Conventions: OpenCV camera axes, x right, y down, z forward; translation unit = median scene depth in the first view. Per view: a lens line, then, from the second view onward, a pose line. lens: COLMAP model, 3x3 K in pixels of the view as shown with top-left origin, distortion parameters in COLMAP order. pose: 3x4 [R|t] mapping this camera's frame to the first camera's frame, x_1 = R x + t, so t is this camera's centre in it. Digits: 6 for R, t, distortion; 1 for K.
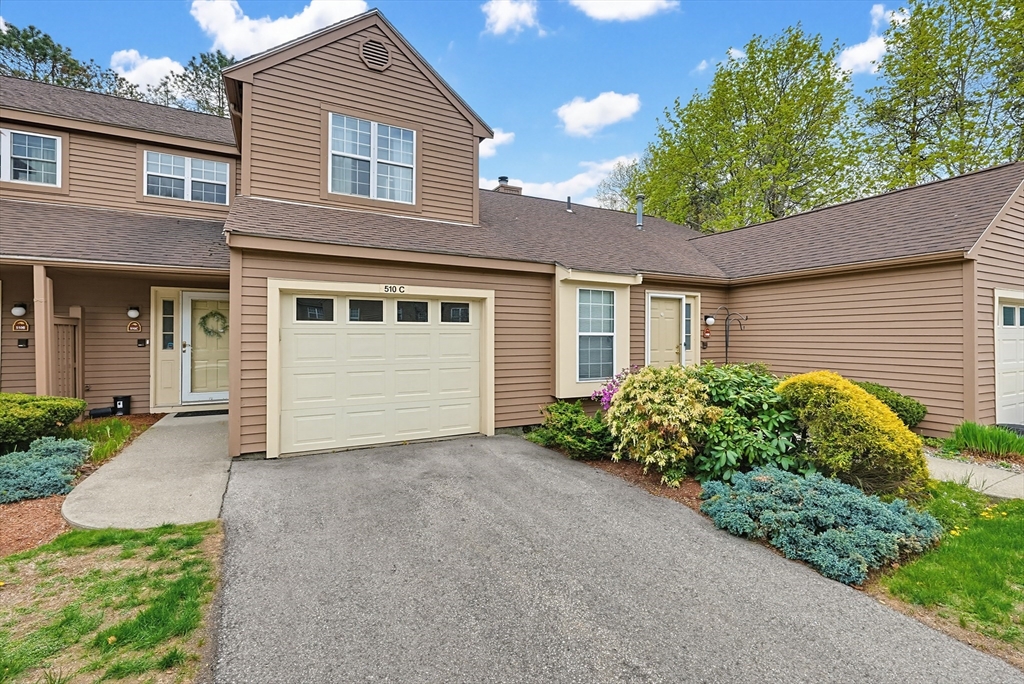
lens RADIAL K [[440.8, 0, 516.1], [0, 440.8, 312.4], [0, 0, 1]] dist [0.000306, 0.000142]
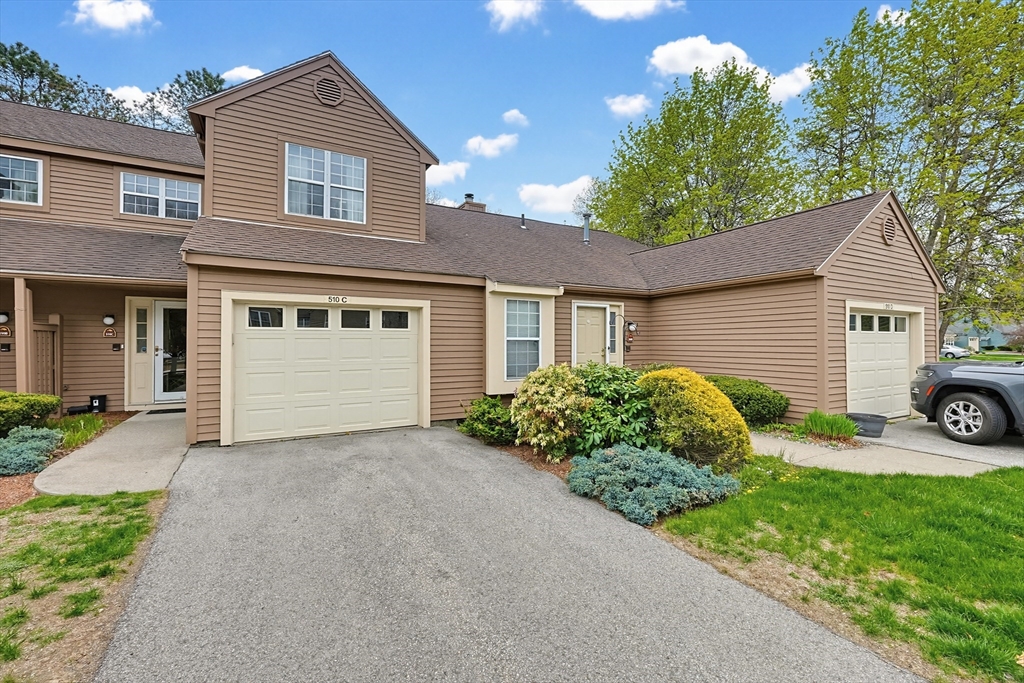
lens RADIAL K [[423.5, 0, 513.4], [0, 423.5, 319.2], [0, 0, 1]] dist [-0.001190, 0.000021]
pose [[0.999550, 0.000363, 0.029984, 0.128917], [-0.000327, 0.999999, -0.001189, -0.000382], [-0.029984, 0.001179, 0.999550, -0.102860]]
